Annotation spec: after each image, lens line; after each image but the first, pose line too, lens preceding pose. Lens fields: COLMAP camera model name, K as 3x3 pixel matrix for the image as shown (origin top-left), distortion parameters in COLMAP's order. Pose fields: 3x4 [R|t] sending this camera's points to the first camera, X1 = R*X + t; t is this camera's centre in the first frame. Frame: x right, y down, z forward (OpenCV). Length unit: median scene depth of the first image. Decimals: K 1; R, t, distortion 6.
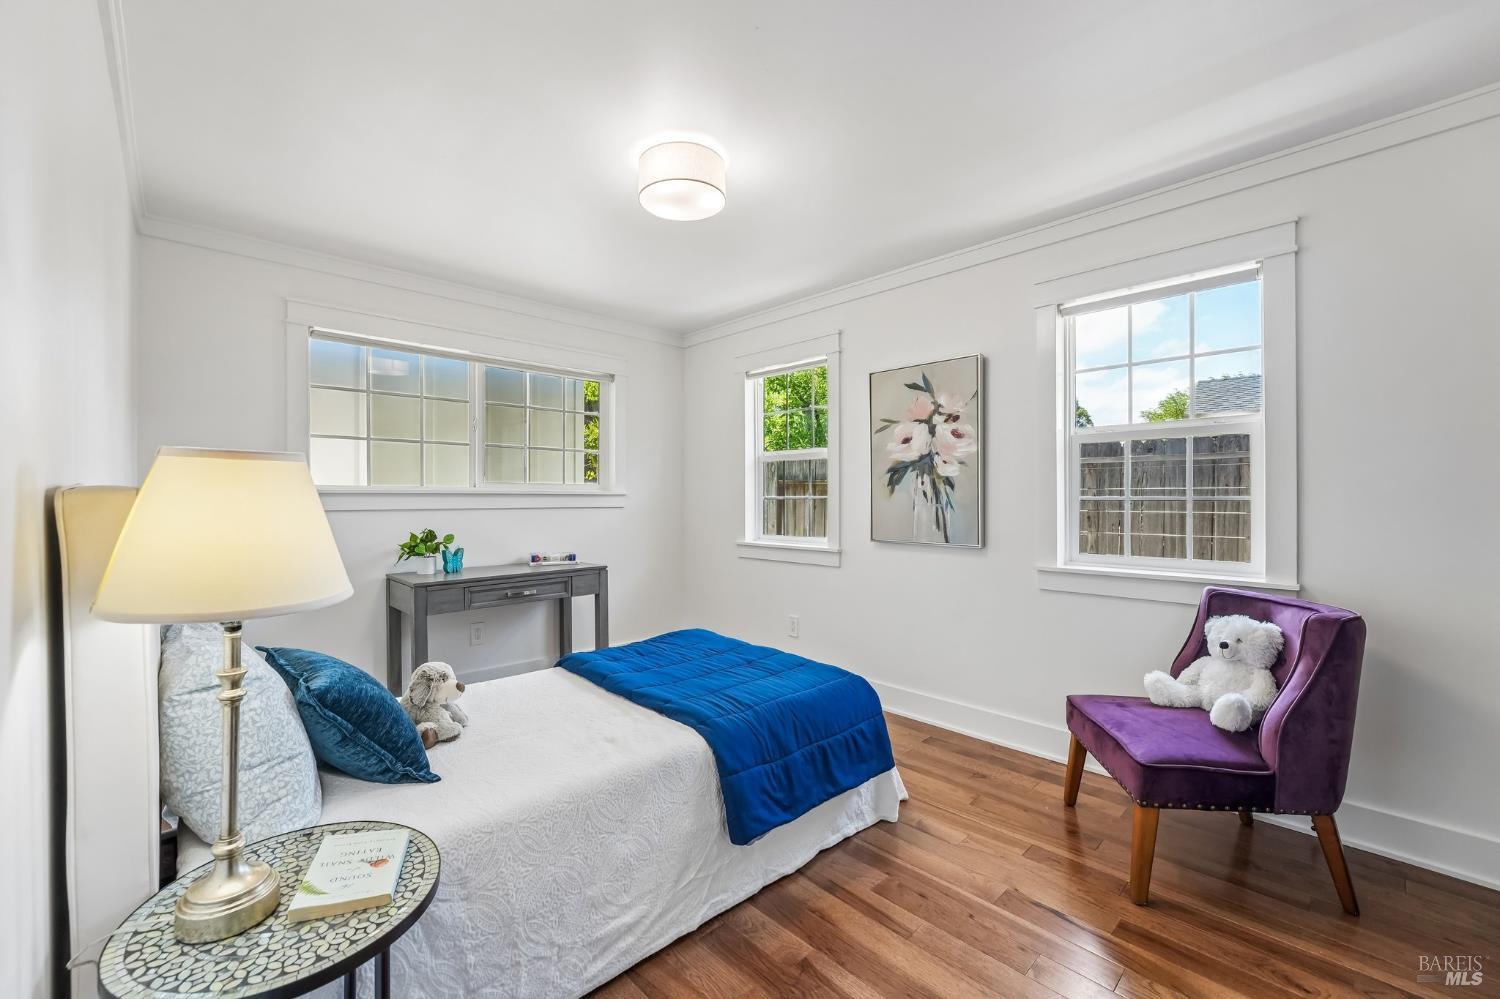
lens RADIAL K [[612.7, 0, 740.1], [0, 612.7, 498.9], [0, 0, 1]] dist [-0.020989, 0.003871]
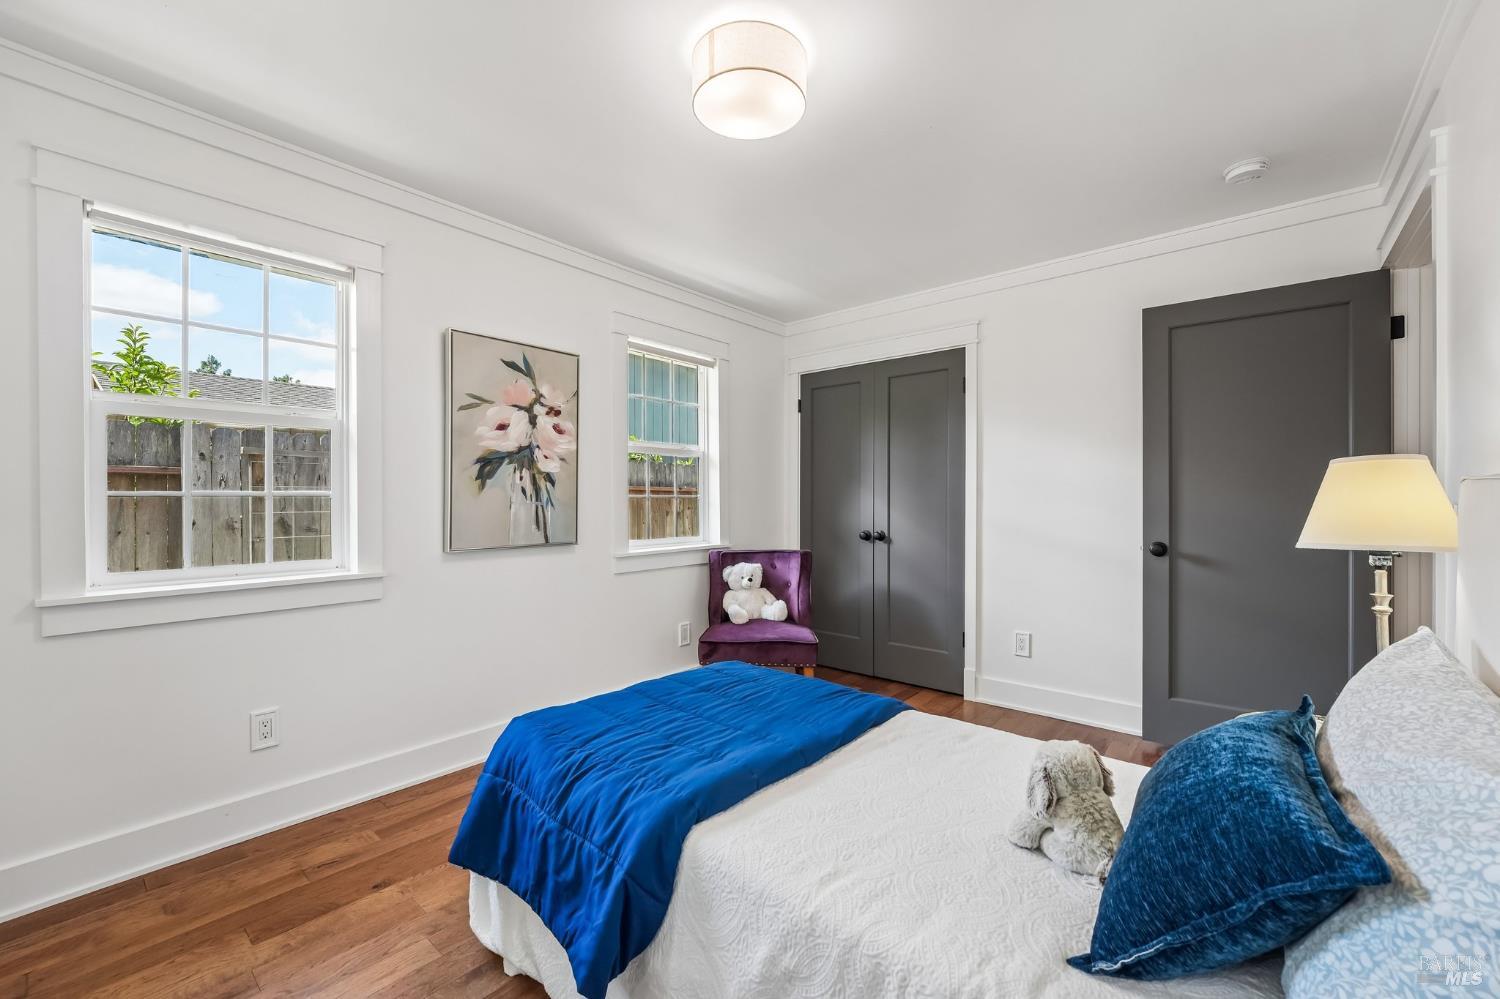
lens RADIAL K [[612.7, 0, 739.8], [0, 612.7, 499.8], [0, 0, 1]] dist [-0.020989, 0.003871]
pose [[-0.113829, 0.000330, 0.993500, -0.622552], [0.003665, 0.999993, 0.000088, 0.006319], [-0.993494, 0.003651, -0.113829, 0.799524]]
